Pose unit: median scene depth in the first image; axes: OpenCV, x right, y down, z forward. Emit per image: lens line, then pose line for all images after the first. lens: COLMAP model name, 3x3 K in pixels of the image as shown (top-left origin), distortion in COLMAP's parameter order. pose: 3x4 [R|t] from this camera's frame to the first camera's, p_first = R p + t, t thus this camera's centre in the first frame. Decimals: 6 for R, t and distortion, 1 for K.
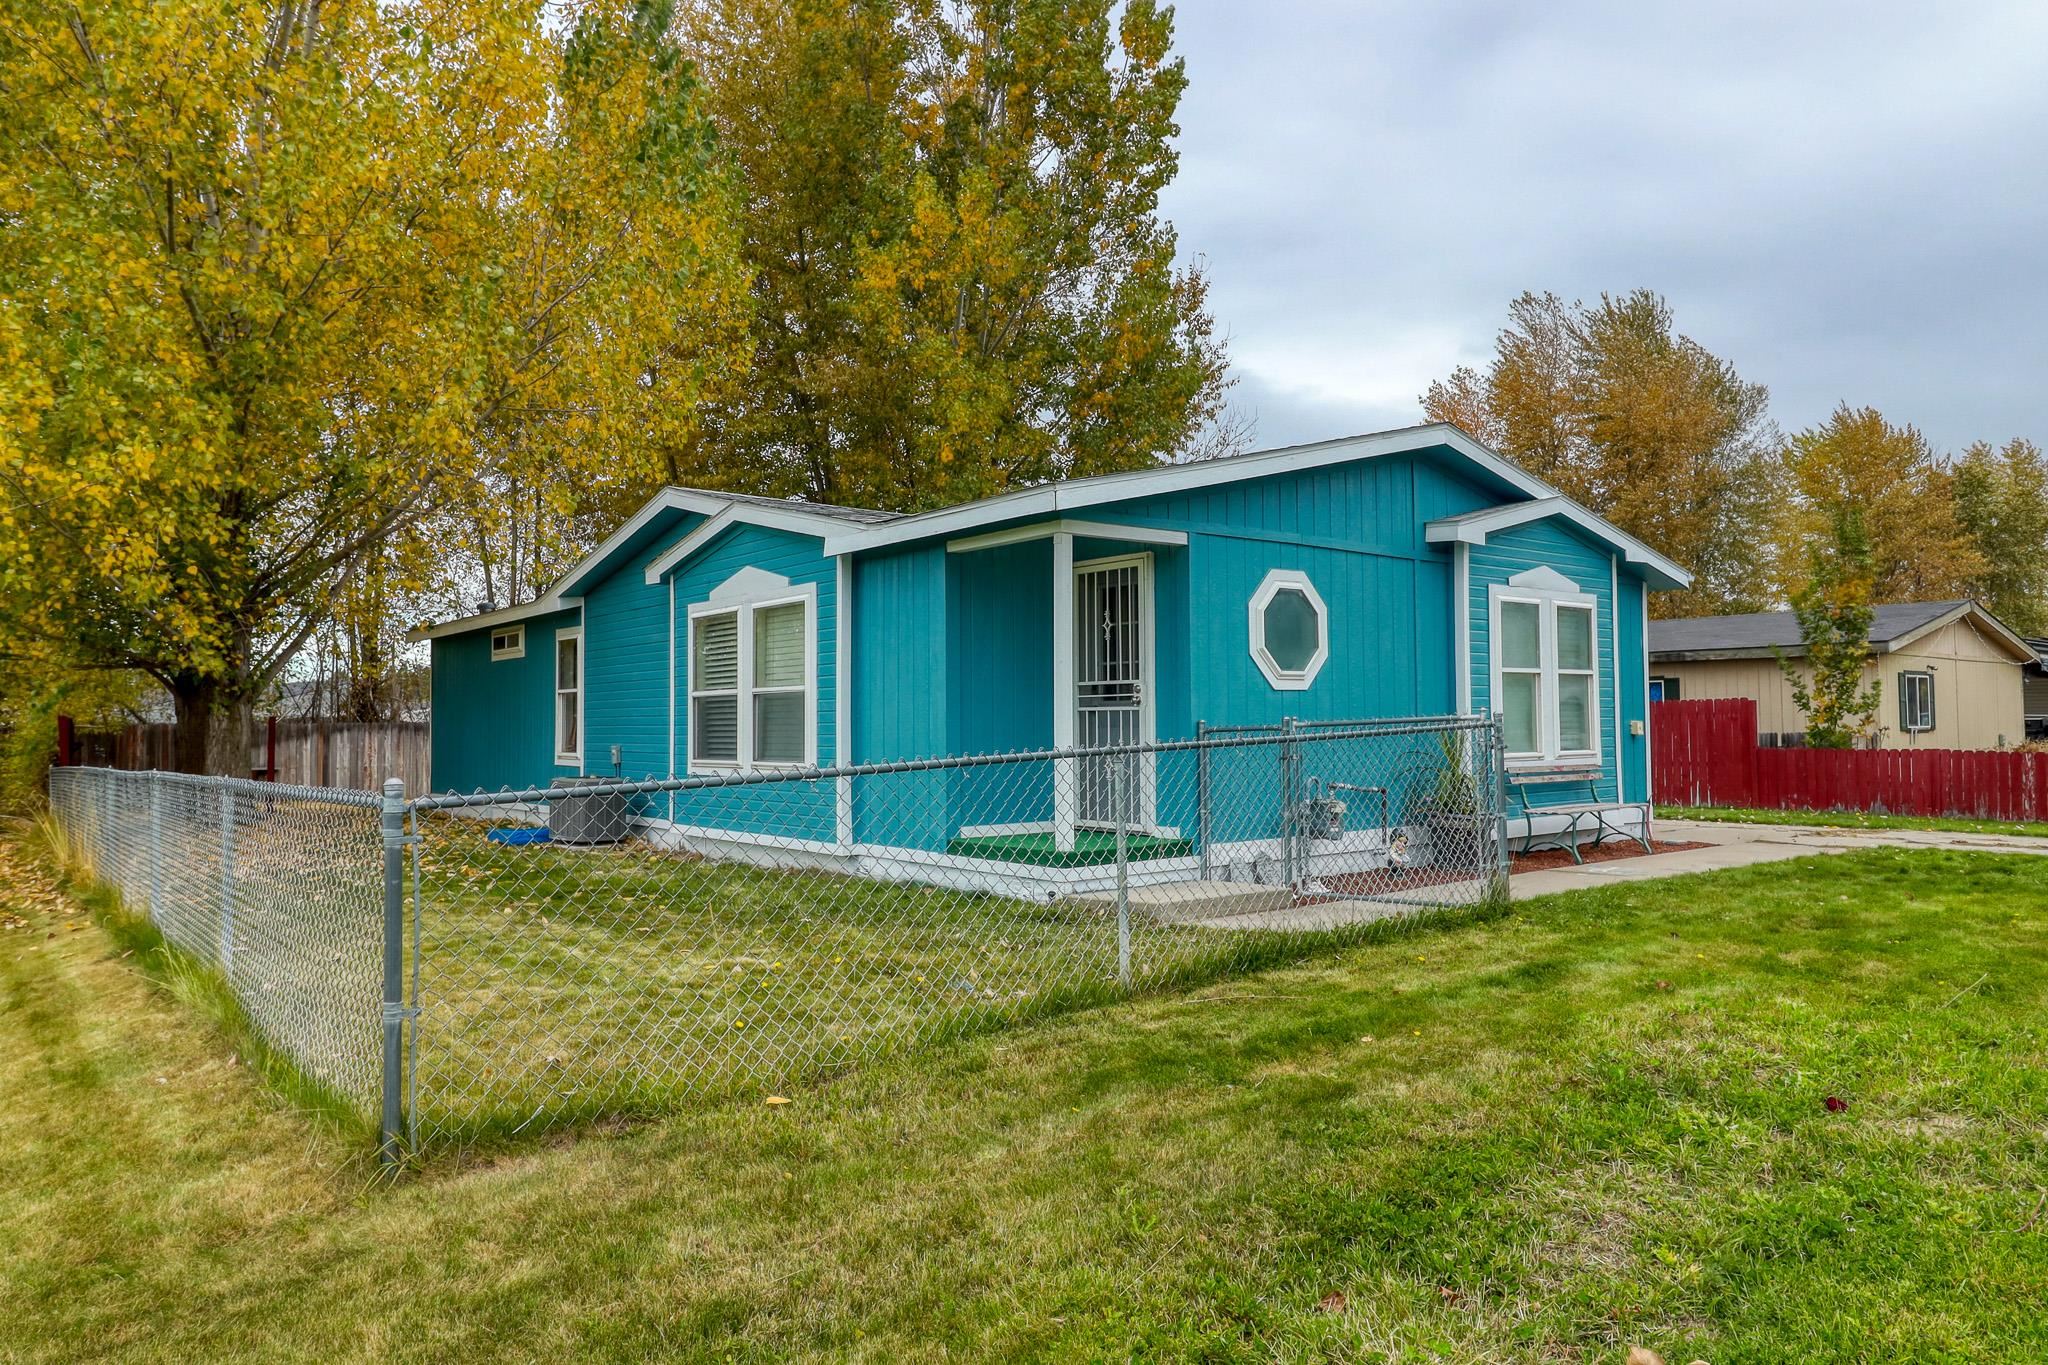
lens RADIAL K [[1327.4, 0, 1028.1], [0, 1327.4, 674.3], [0, 0, 1]] dist [0.008868, -0.010126]
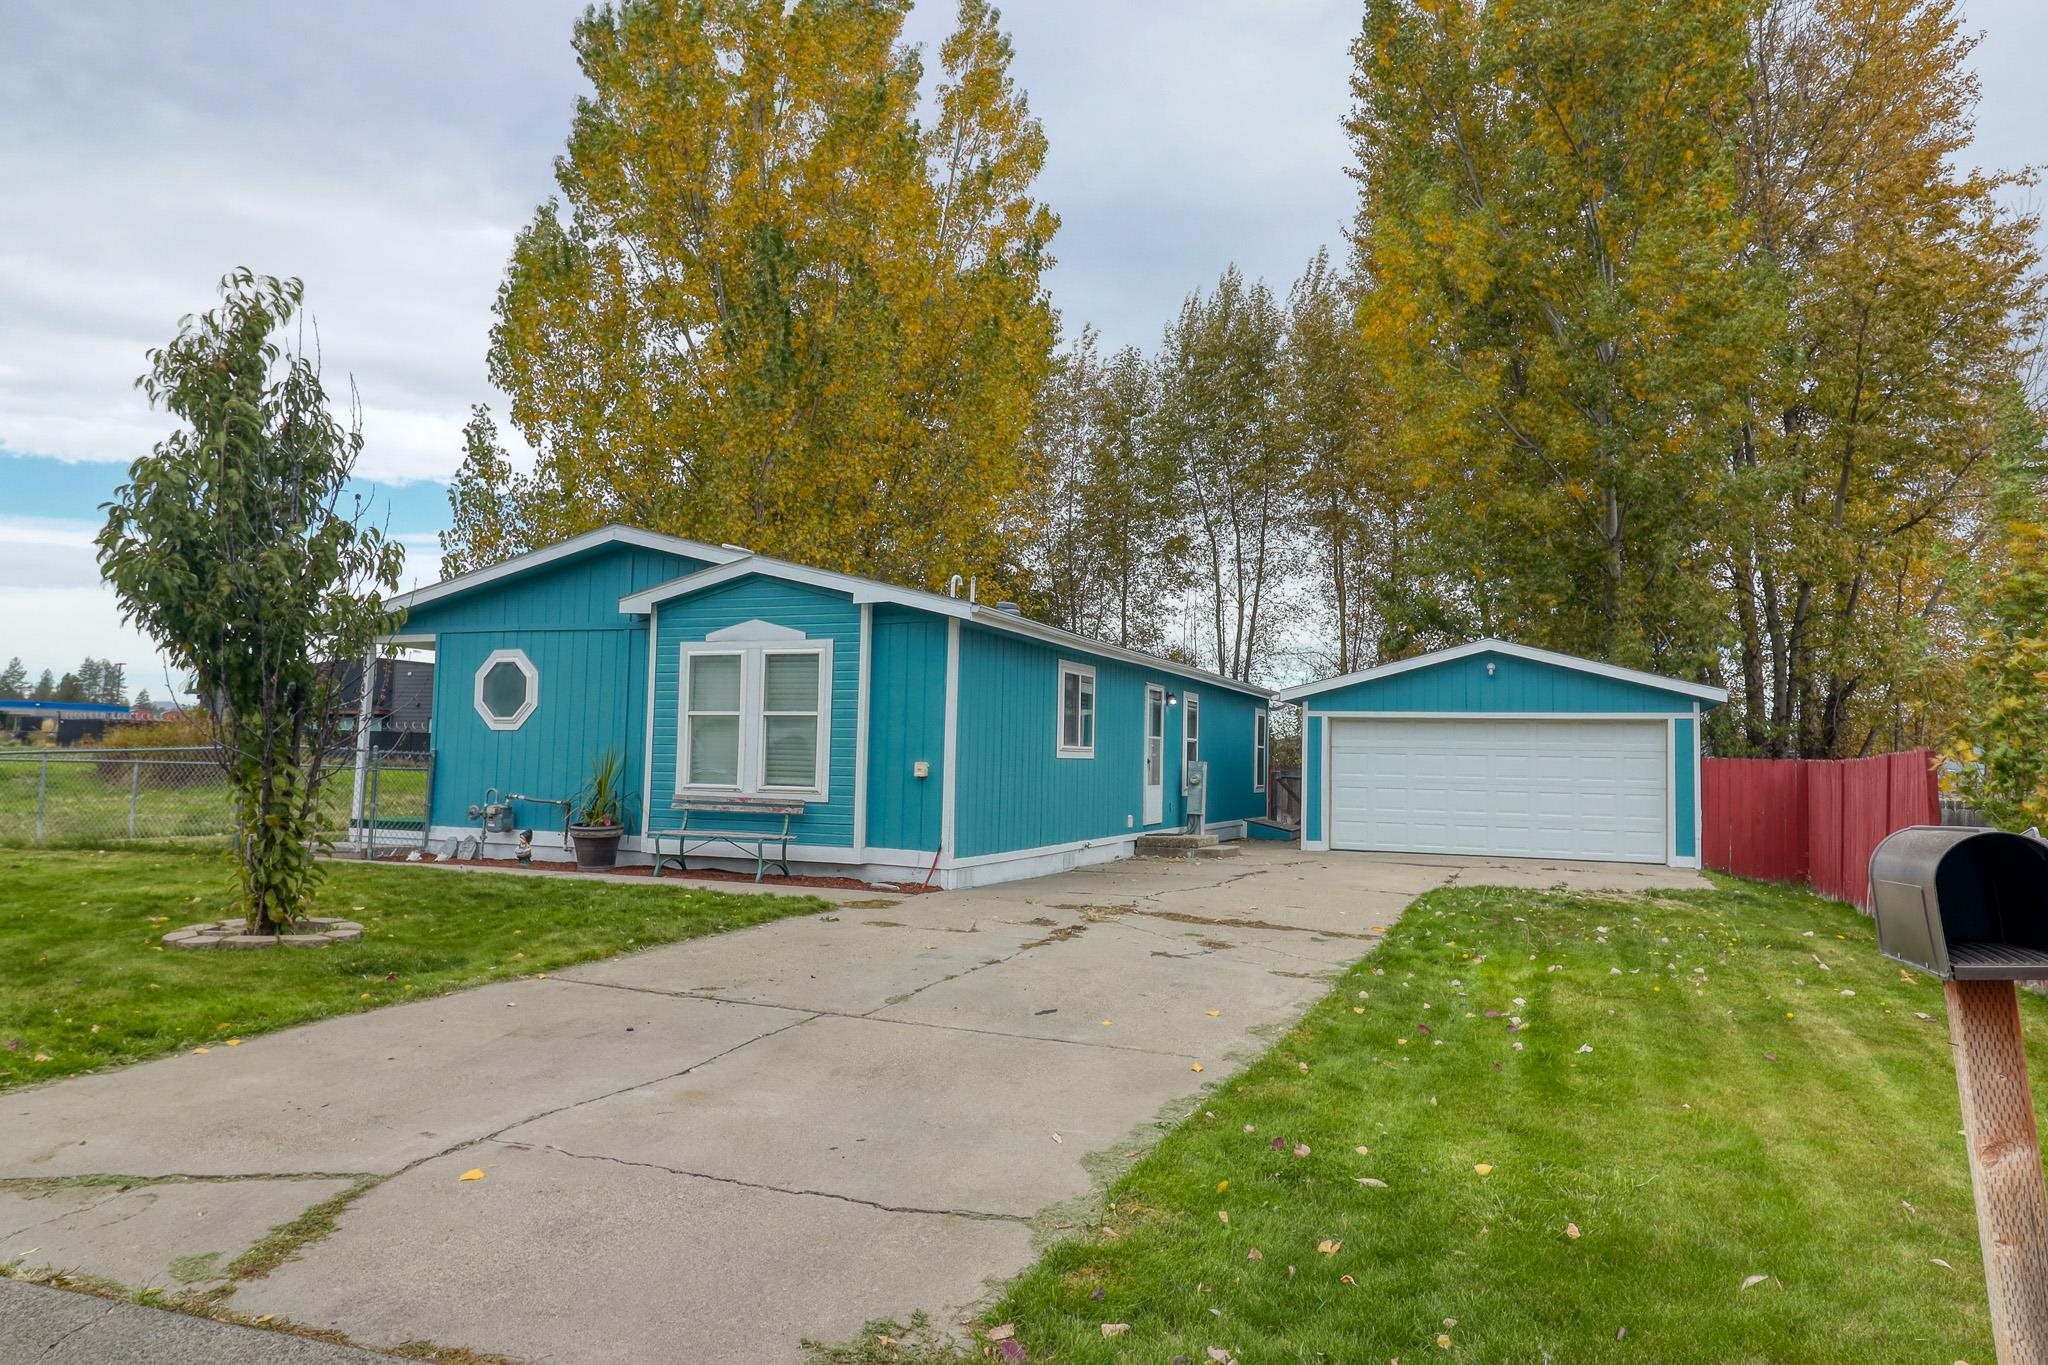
lens RADIAL K [[1327.4, 0, 1022.9], [0, 1327.4, 688.1], [0, 0, 1]] dist [0.008868, -0.010126]
pose [[0.480538, -0.035168, -0.876269, 1.441210], [0.006347, 0.999309, -0.036625, 0.018409], [0.876951, 0.012038, 0.480429, 0.643333]]
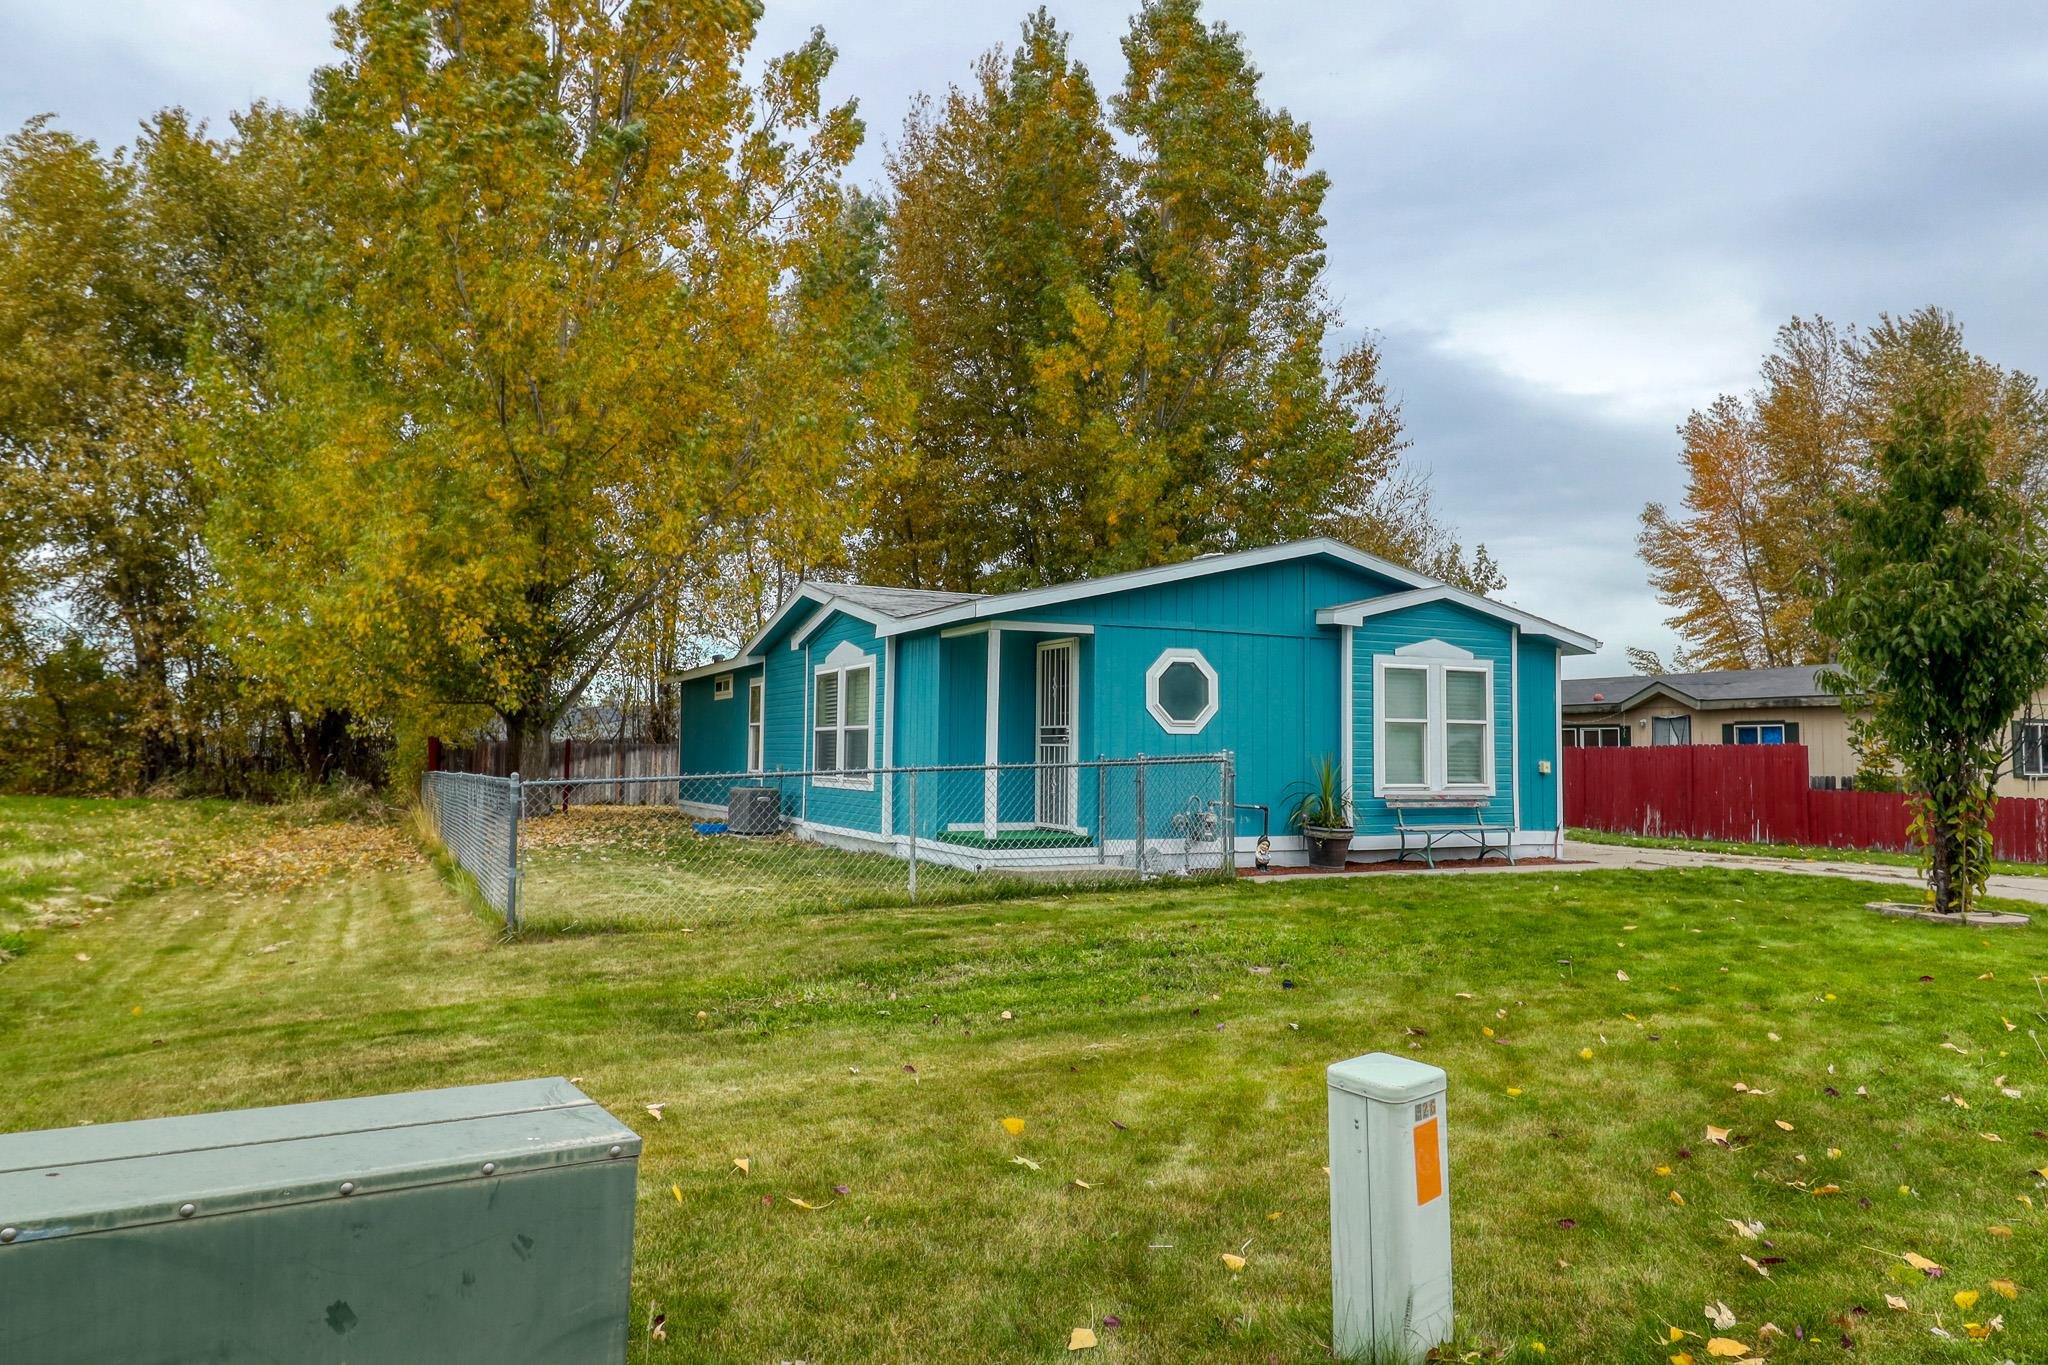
lens RADIAL K [[1327.4, 0, 1021.5], [0, 1327.4, 680.1], [0, 0, 1]] dist [0.008868, -0.010126]
pose [[0.974434, 0.006148, -0.224588, 0.280883], [-0.009954, 0.999825, -0.015817, -0.017176], [0.224451, 0.017648, 0.974325, -0.330830]]
